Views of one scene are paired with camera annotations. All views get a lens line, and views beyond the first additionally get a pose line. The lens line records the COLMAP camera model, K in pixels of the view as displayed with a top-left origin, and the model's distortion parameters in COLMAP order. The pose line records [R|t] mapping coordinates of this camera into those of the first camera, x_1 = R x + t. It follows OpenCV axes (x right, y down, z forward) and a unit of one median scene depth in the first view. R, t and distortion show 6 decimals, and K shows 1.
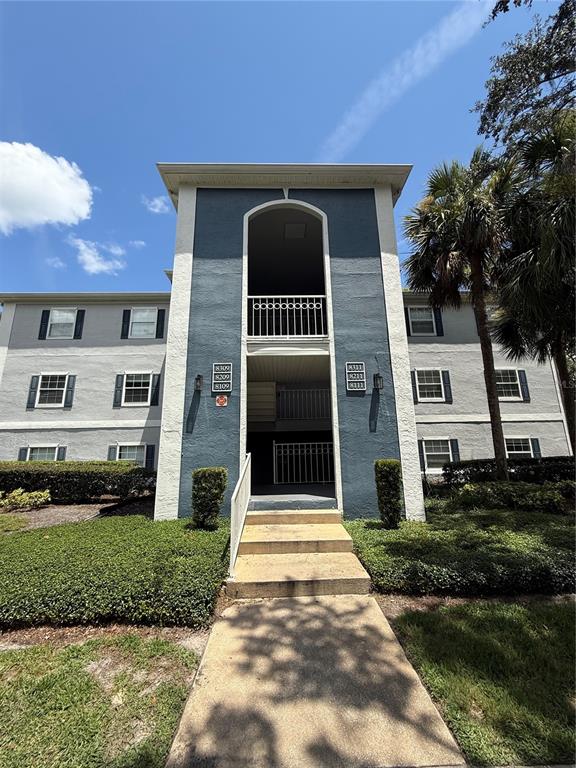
lens RADIAL K [[306.7, 0, 288.3], [0, 306.7, 382.5], [0, 0, 1]] dist [-0.001482, 0.000573]
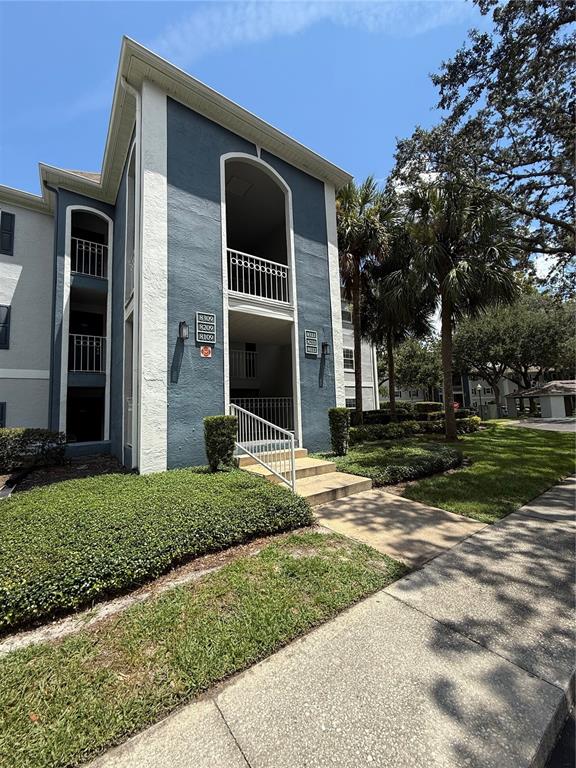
lens RADIAL K [[306.7, 0, 288.6], [0, 306.7, 382.9], [0, 0, 1]] dist [-0.001482, 0.000573]
pose [[0.819348, 0.038841, 0.571979, -0.539712], [-0.102828, 0.991479, 0.079971, 0.050855], [-0.563999, -0.124340, 0.816361, 0.033109]]
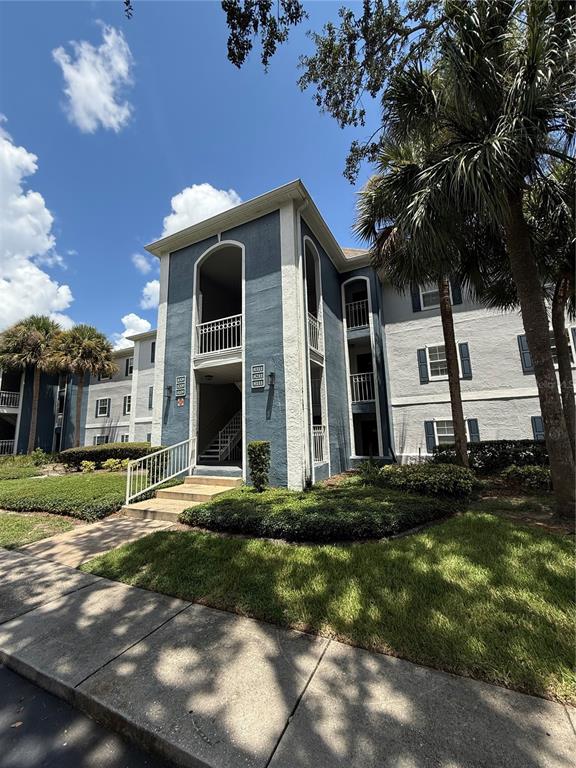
lens RADIAL K [[306.7, 0, 287.0], [0, 306.7, 383.1], [0, 0, 1]] dist [-0.001482, 0.000573]
pose [[0.880773, -0.088013, -0.465288, 0.899752], [0.115250, 0.992873, 0.030354, -0.016629], [0.459300, -0.080359, 0.884639, -0.064878]]
